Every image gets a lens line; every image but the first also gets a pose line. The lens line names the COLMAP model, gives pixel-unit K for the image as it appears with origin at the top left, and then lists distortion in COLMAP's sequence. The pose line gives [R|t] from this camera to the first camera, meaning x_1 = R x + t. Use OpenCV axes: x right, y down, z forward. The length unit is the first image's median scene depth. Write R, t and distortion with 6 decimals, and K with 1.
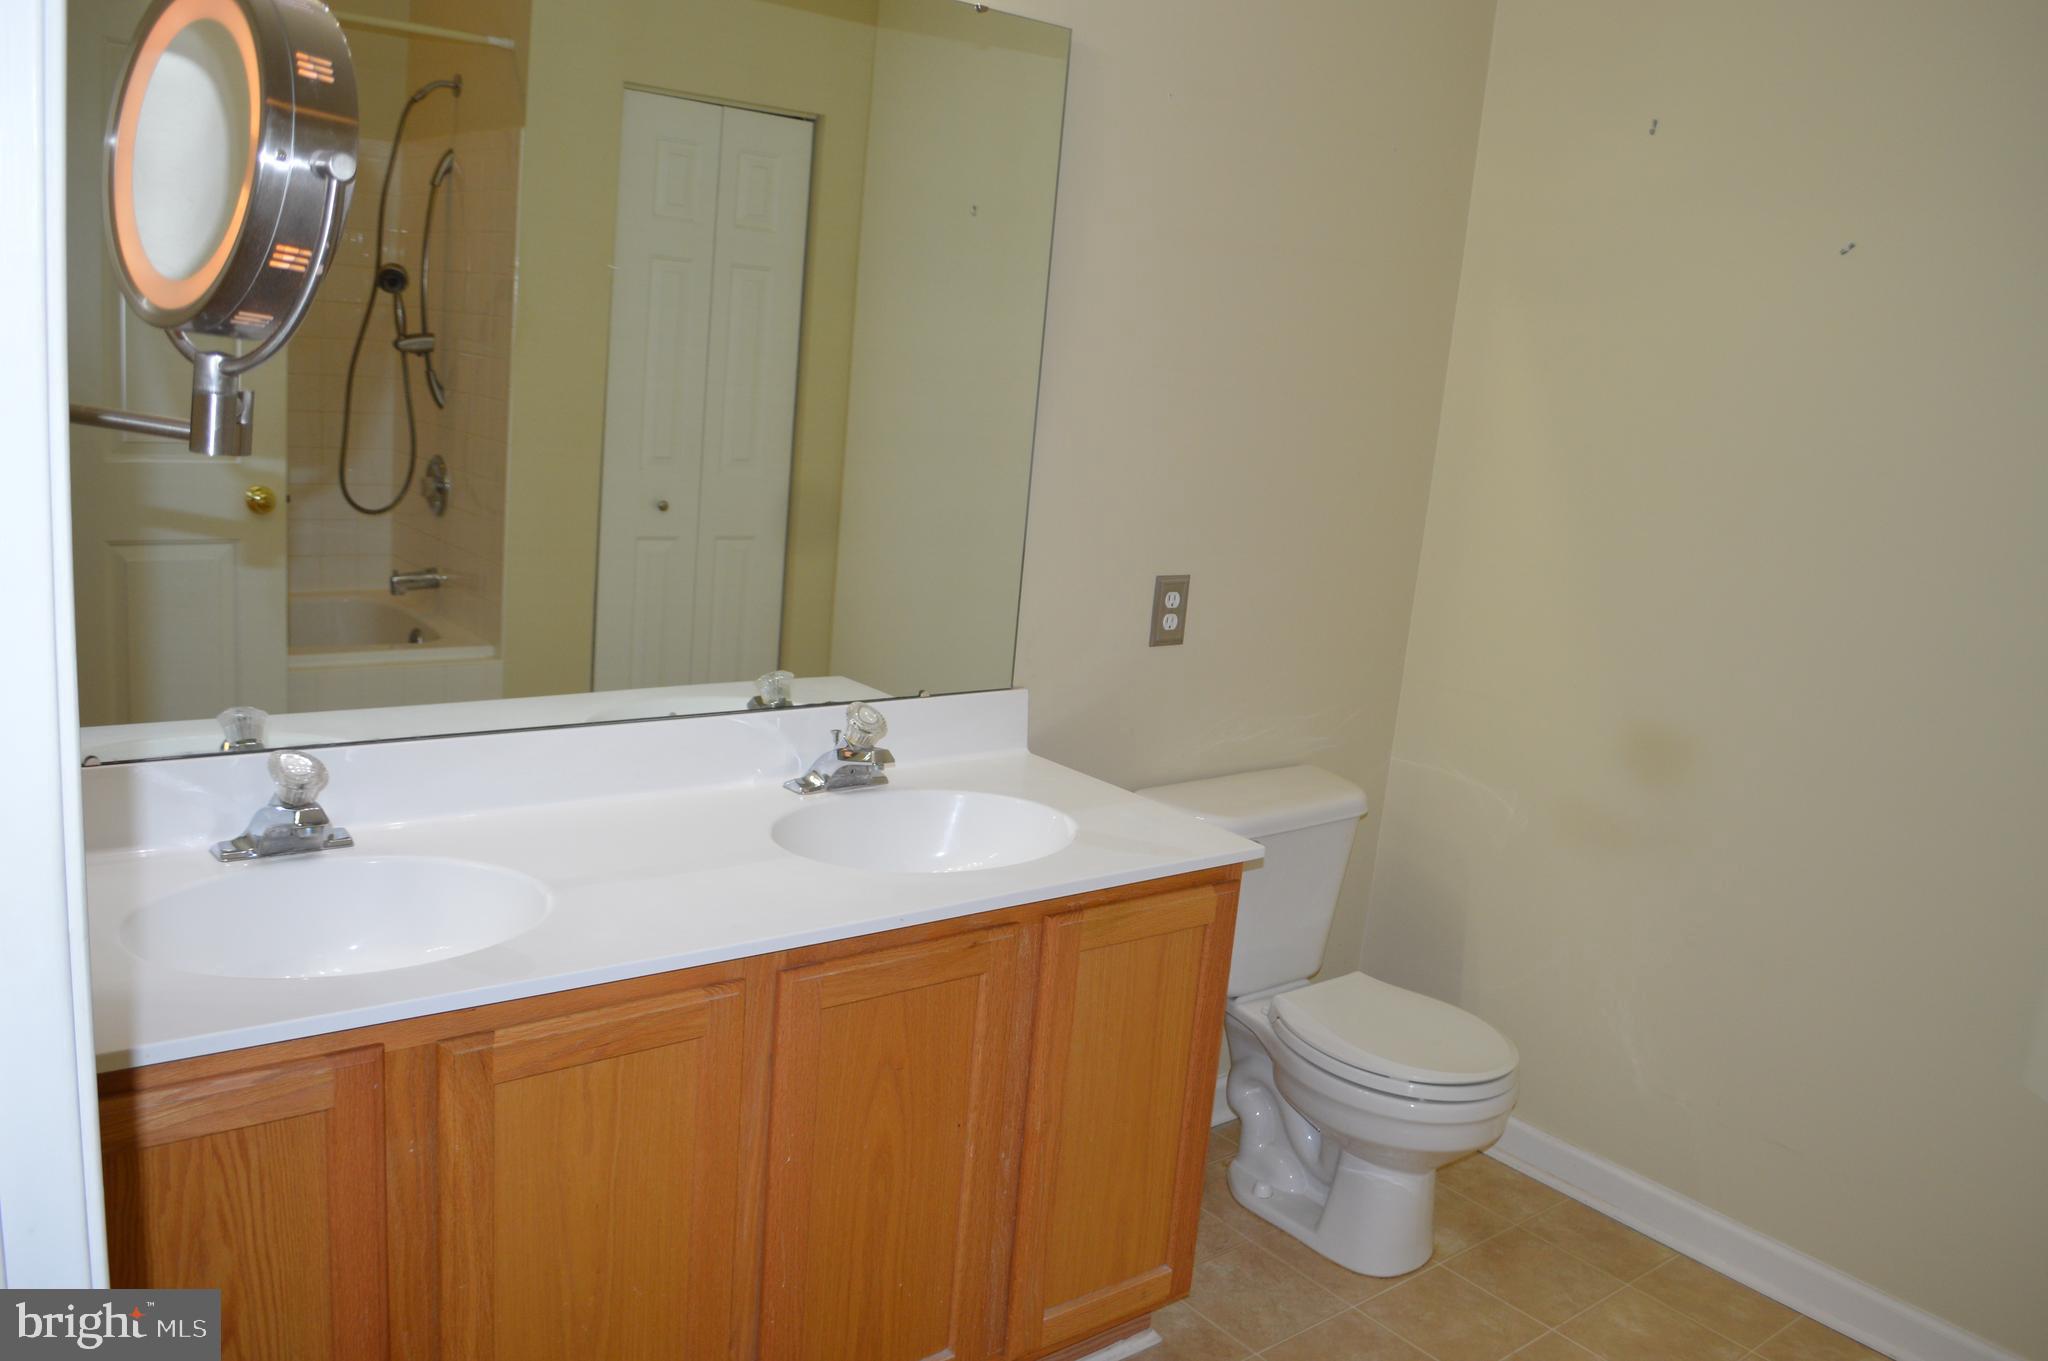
lens RADIAL K [[1634.5, 0, 1060.3], [0, 1634.5, 679.4], [0, 0, 1]] dist [-0.086877, 0.016898]
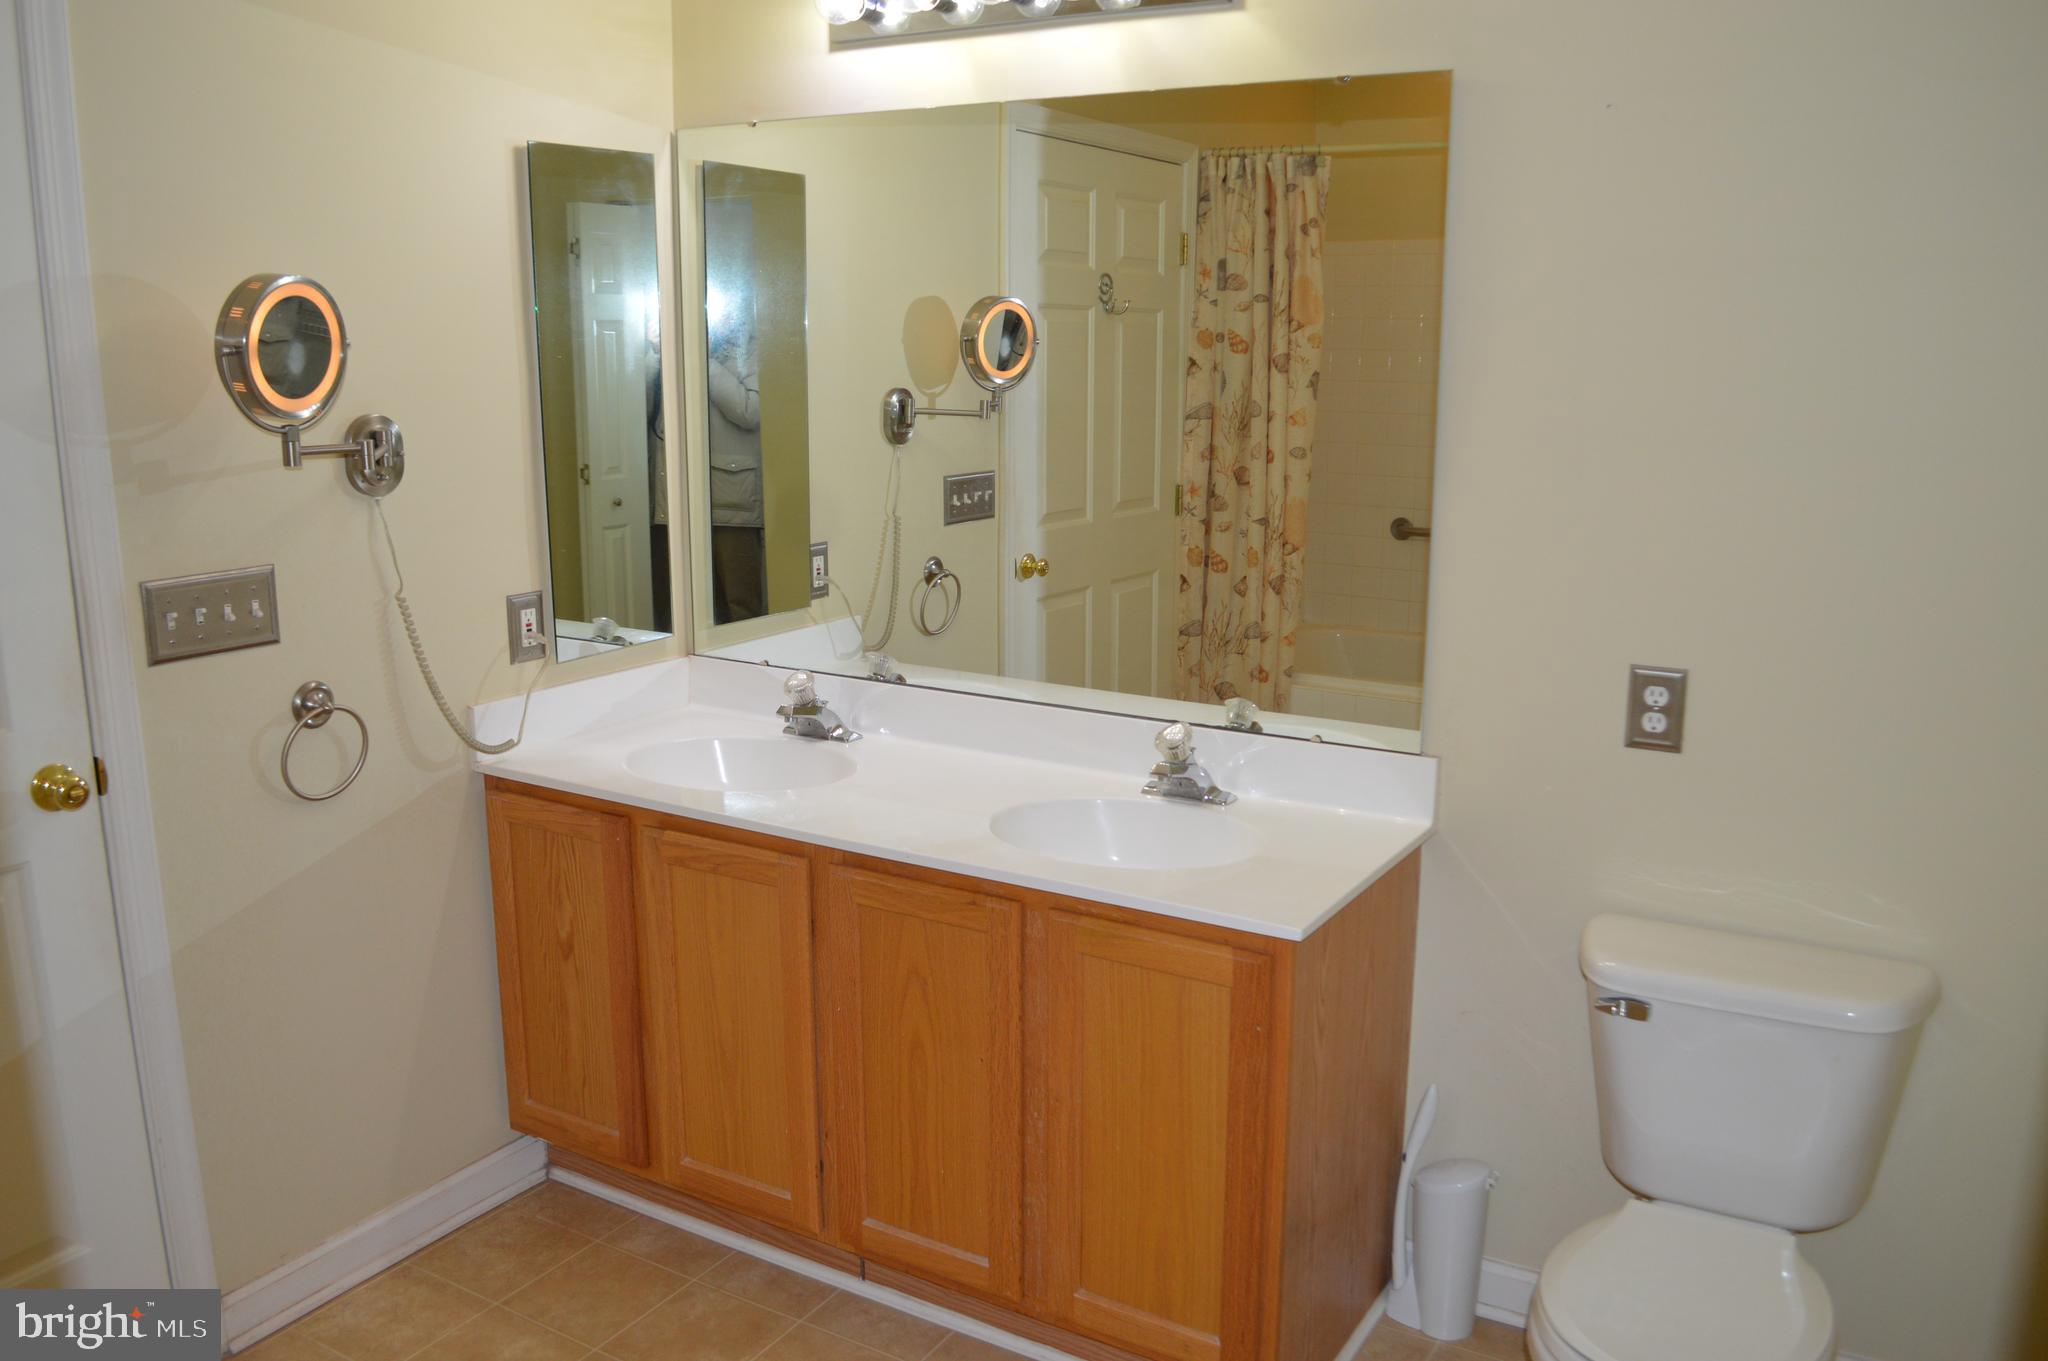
lens RADIAL K [[1634.5, 0, 1060.3], [0, 1634.5, 679.4], [0, 0, 1]] dist [-0.086877, 0.016898]
pose [[0.330392, 0.099530, -0.938581, 0.964393], [-0.167705, 0.984791, 0.045396, -0.056654], [0.928825, 0.142407, 0.342059, 0.565392]]
